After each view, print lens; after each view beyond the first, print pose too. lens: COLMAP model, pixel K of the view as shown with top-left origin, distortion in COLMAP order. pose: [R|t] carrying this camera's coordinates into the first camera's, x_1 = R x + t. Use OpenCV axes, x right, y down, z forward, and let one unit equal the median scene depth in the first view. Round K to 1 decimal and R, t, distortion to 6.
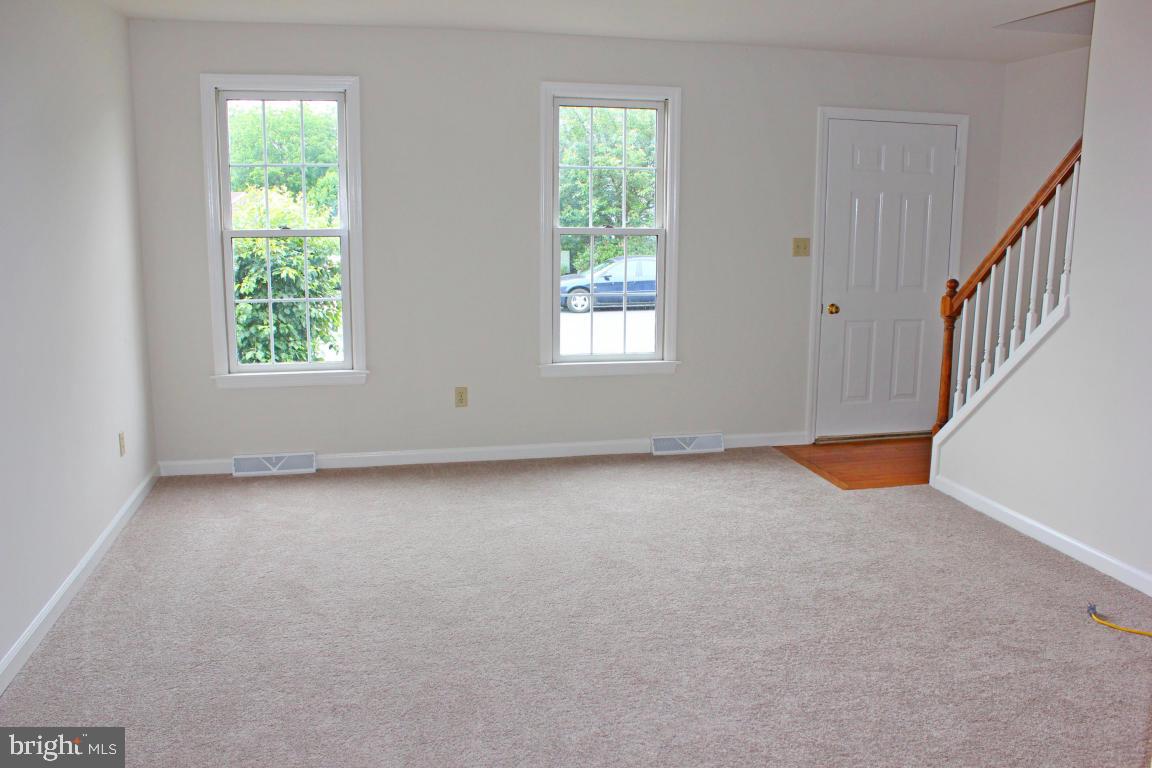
lens RADIAL K [[956.8, 0, 593.0], [0, 956.8, 382.4], [0, 0, 1]] dist [-0.152844, 0.107709]
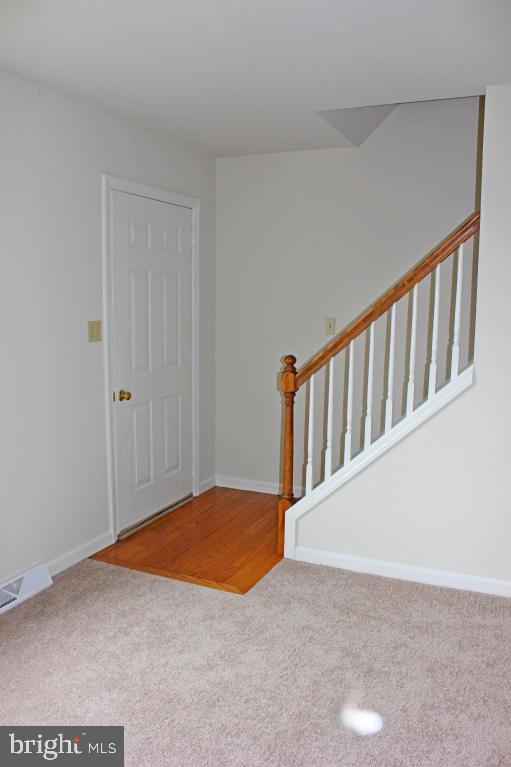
lens RADIAL K [[637.1, 0, 255.3], [0, 637.1, 393.0], [0, 0, 1]] dist [-0.152844, 0.107709]
pose [[0.618769, -0.115891, 0.776977, -0.168761], [0.138894, 0.989616, 0.036996, -0.095955], [-0.773197, 0.085025, 0.628441, 0.576493]]
